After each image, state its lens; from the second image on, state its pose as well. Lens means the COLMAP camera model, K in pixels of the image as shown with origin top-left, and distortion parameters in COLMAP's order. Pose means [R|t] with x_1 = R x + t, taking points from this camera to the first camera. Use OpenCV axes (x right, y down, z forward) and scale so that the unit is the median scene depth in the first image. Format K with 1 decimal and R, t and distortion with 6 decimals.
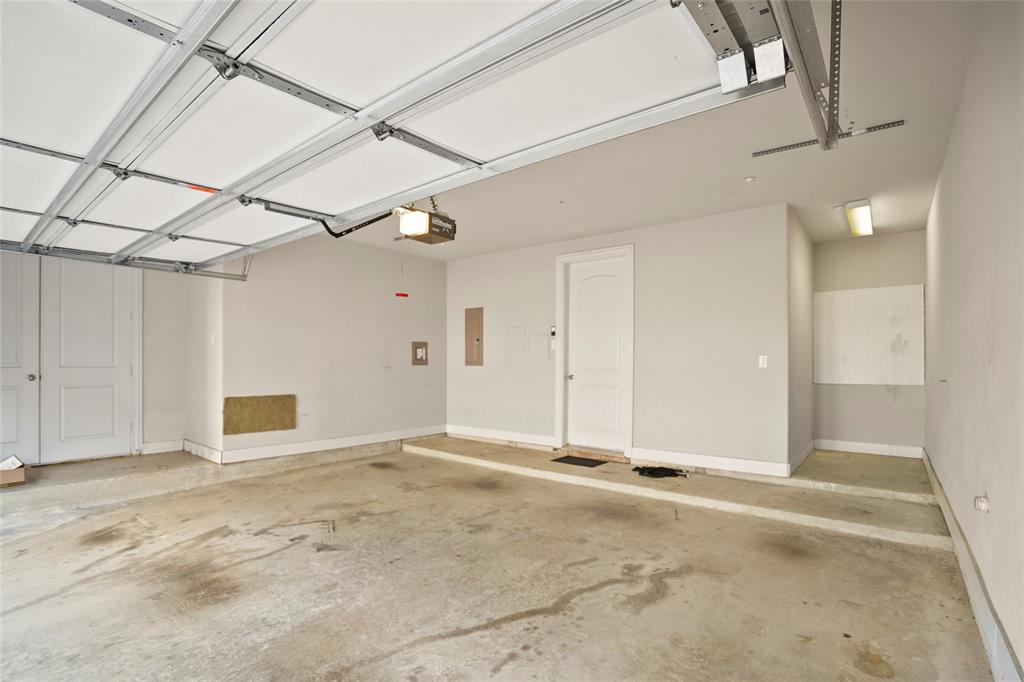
lens RADIAL K [[482.2, 0, 512.0], [0, 482.2, 341.0], [0, 0, 1]] dist [0.014197, 0.000127]
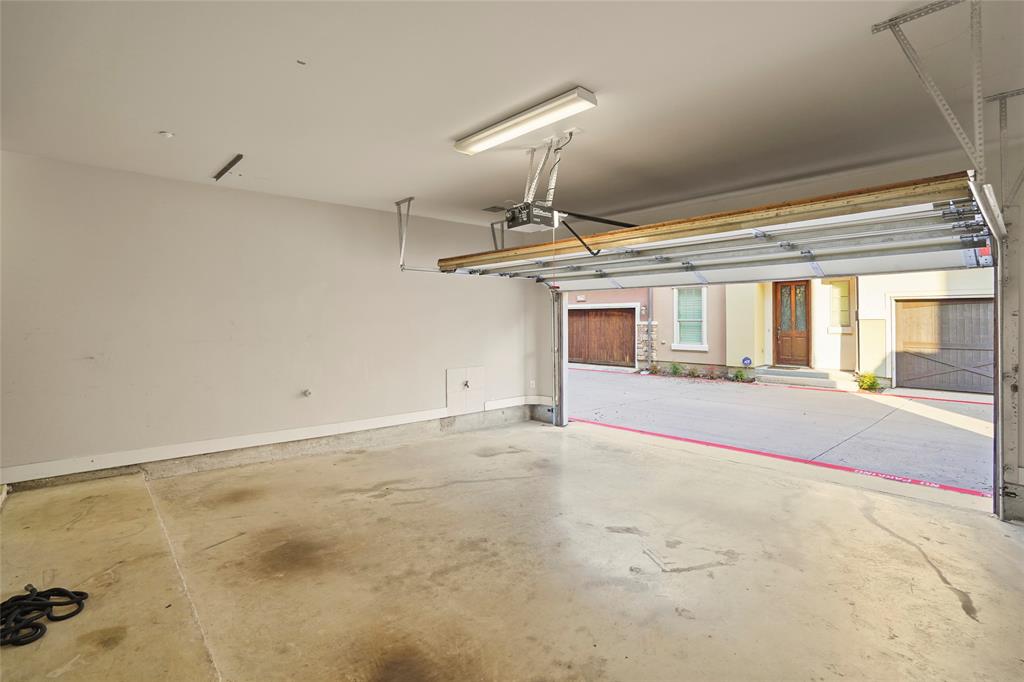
lens RADIAL K [[480.1, 0, 512.0], [0, 480.1, 341.0], [0, 0, 1]] dist [-0.023500, 0.000004]
pose [[-0.986029, -0.008354, 0.166362, -0.291091], [-0.008193, 0.999965, 0.001653, 0.029886], [-0.166370, 0.000267, -0.986063, 1.957898]]
